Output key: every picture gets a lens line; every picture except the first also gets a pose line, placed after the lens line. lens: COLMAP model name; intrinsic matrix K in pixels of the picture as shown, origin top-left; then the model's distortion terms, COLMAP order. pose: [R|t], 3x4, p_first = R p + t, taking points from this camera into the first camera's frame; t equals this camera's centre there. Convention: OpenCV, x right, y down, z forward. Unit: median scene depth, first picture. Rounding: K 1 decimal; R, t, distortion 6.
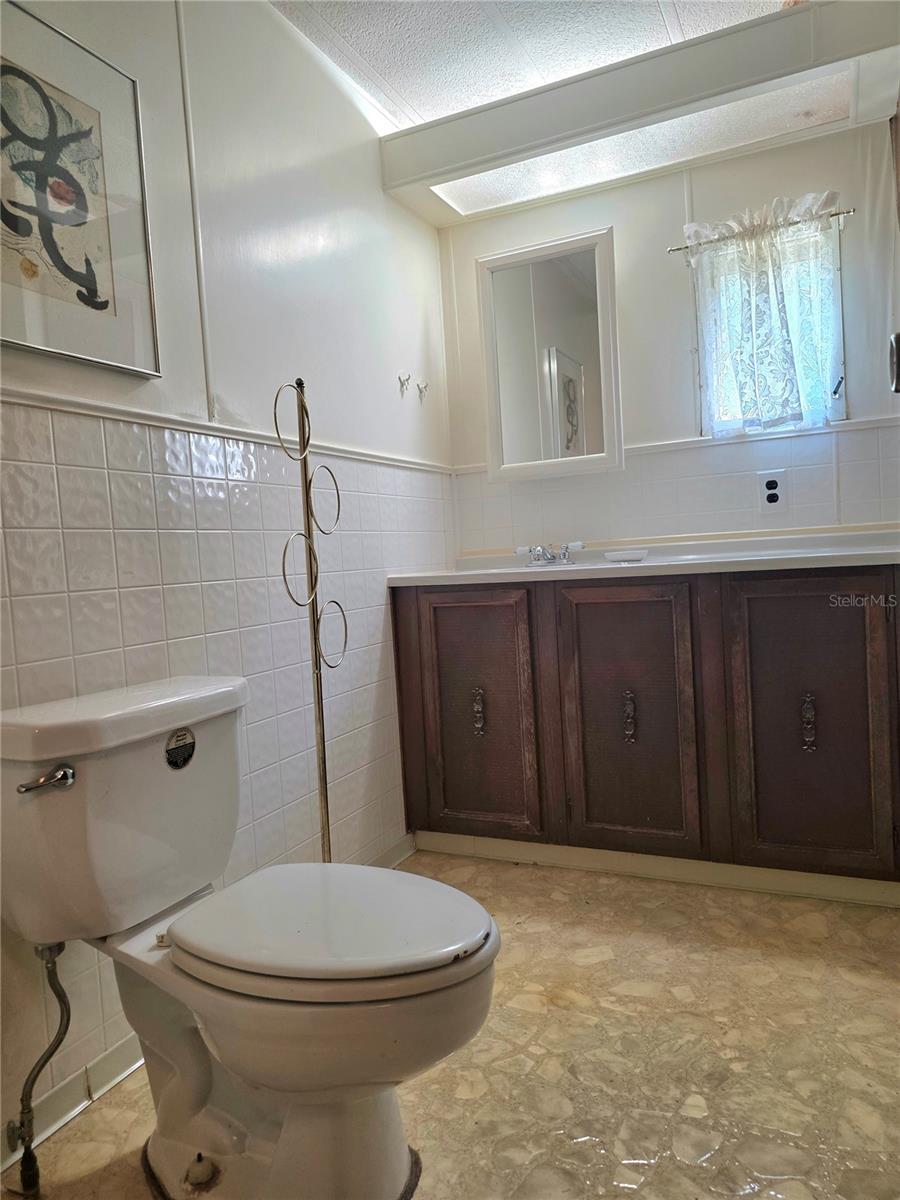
lens RADIAL K [[813.0, 0, 445.4], [0, 813.0, 603.1], [0, 0, 1]] dist [0.044014, -0.036646]
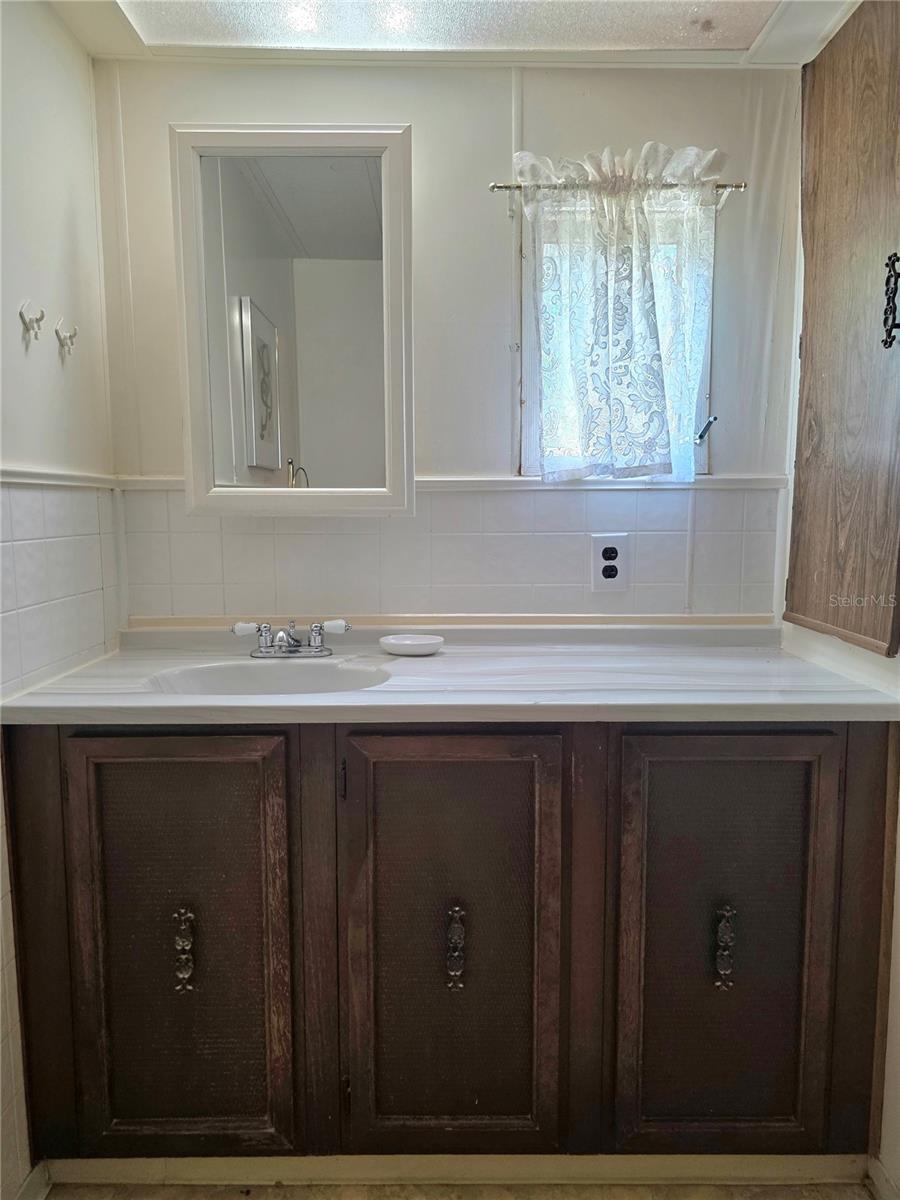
lens RADIAL K [[813.0, 0, 449.8], [0, 813.0, 602.9], [0, 0, 1]] dist [0.044014, -0.036646]
pose [[0.896034, 0.005735, 0.443949, -0.046918], [-0.026878, 0.998783, 0.041347, -0.131553], [-0.443172, -0.048980, 0.895098, 0.435675]]
